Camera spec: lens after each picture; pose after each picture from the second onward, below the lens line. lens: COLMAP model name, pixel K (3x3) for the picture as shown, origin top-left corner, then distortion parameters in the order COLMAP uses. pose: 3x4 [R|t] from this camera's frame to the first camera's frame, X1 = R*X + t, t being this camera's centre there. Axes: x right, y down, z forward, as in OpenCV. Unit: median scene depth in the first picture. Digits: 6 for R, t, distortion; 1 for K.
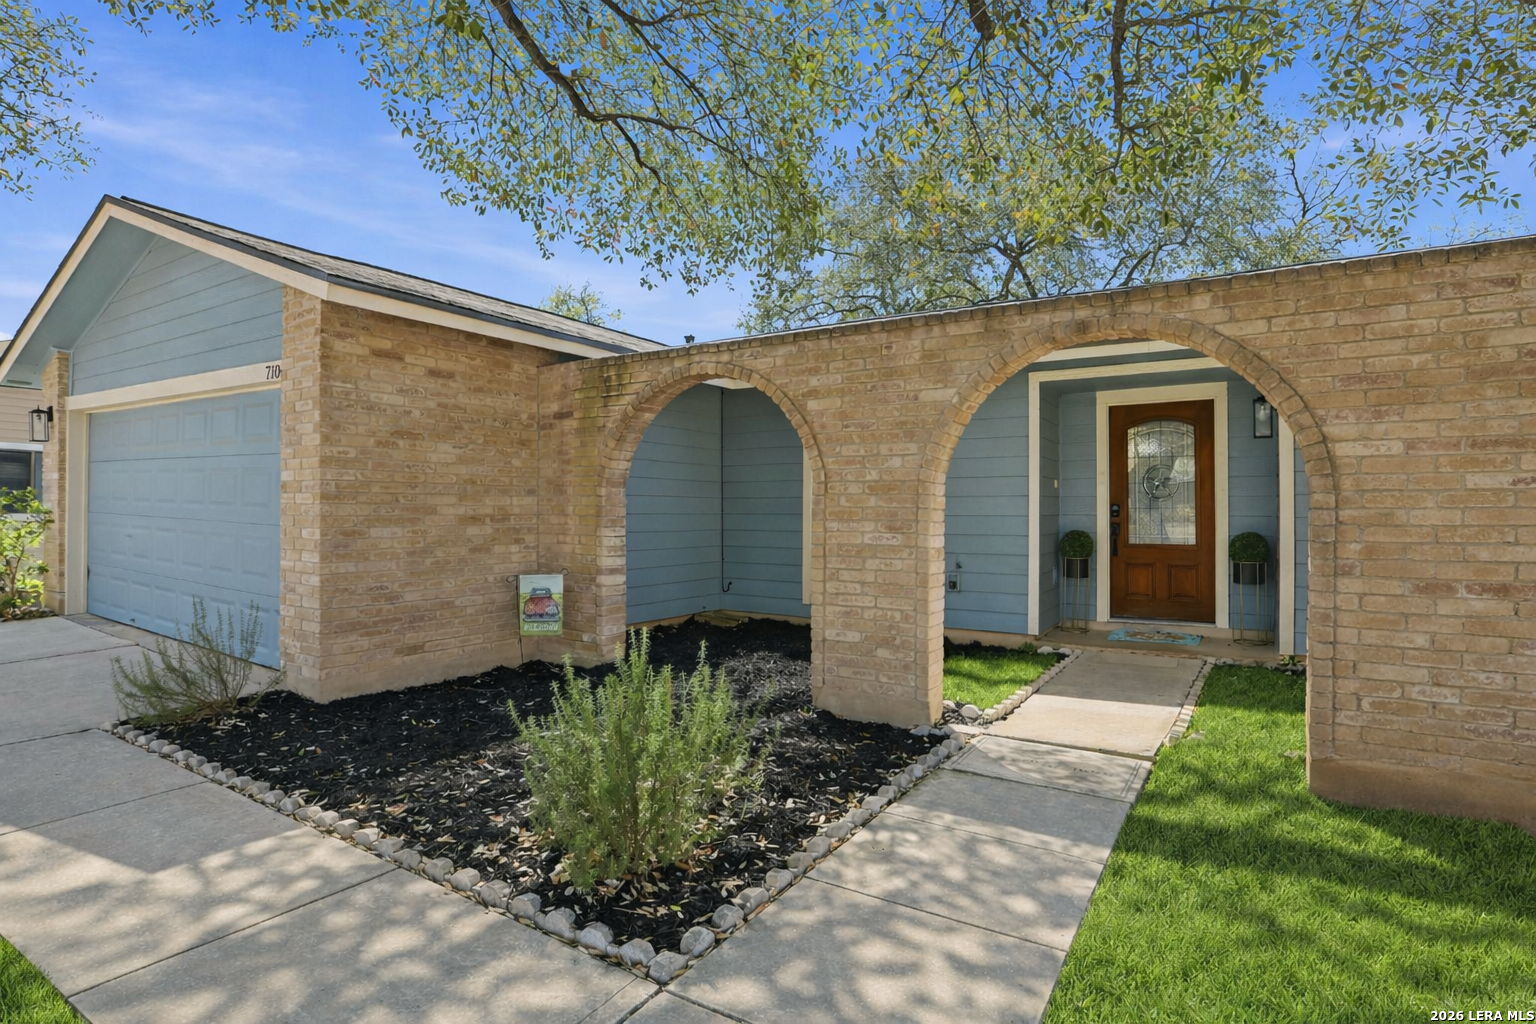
lens RADIAL K [[773.1, 0, 773.5], [0, 773.1, 499.3], [0, 0, 1]] dist [-0.056415, 0.000031]
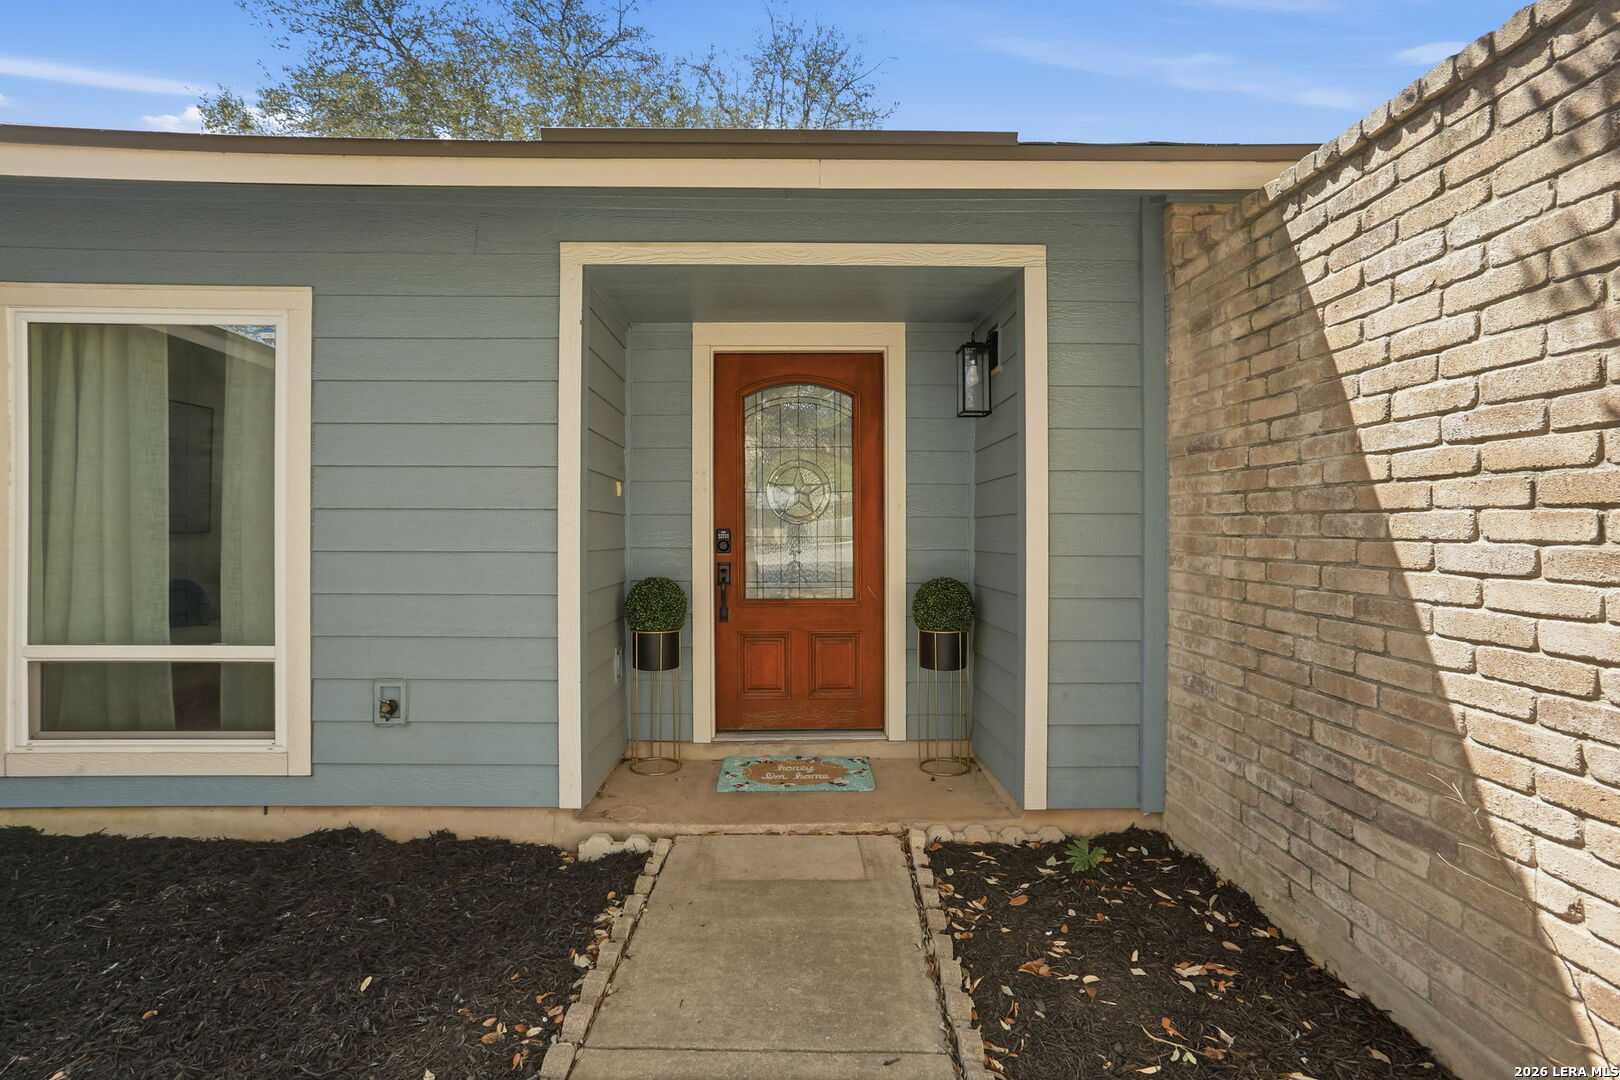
lens RADIAL K [[798.6, 0, 801.1], [0, 798.6, 537.7], [0, 0, 1]] dist [-0.057465, 0.033353]
pose [[0.849148, -0.006784, 0.528112, 0.210975], [-0.005050, 0.999768, 0.020962, 0.000085], [-0.528131, -0.020467, 0.848916, 0.536079]]
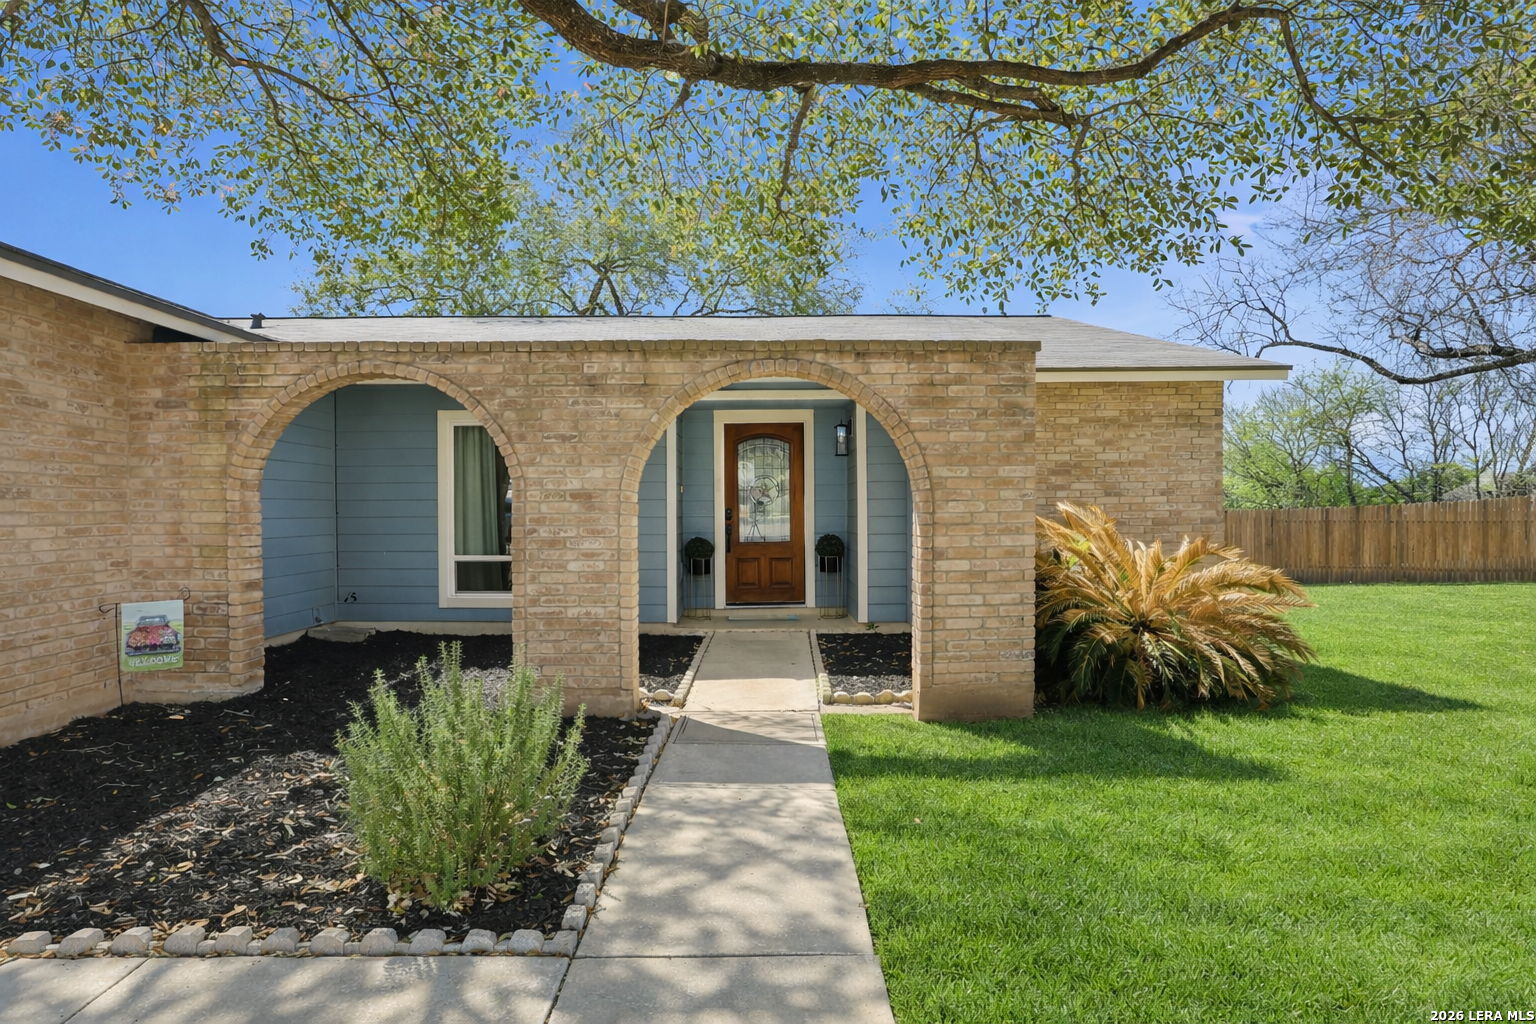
lens RADIAL K [[766.5, 0, 759.8], [0, 766.5, 501.9], [0, 0, 1]] dist [-0.073650, 0.041538]
pose [[0.847486, -0.000165, 0.530818, -0.149931], [-0.002529, 0.999987, 0.004347, -0.008938], [-0.530812, -0.005026, 0.847475, -0.019733]]
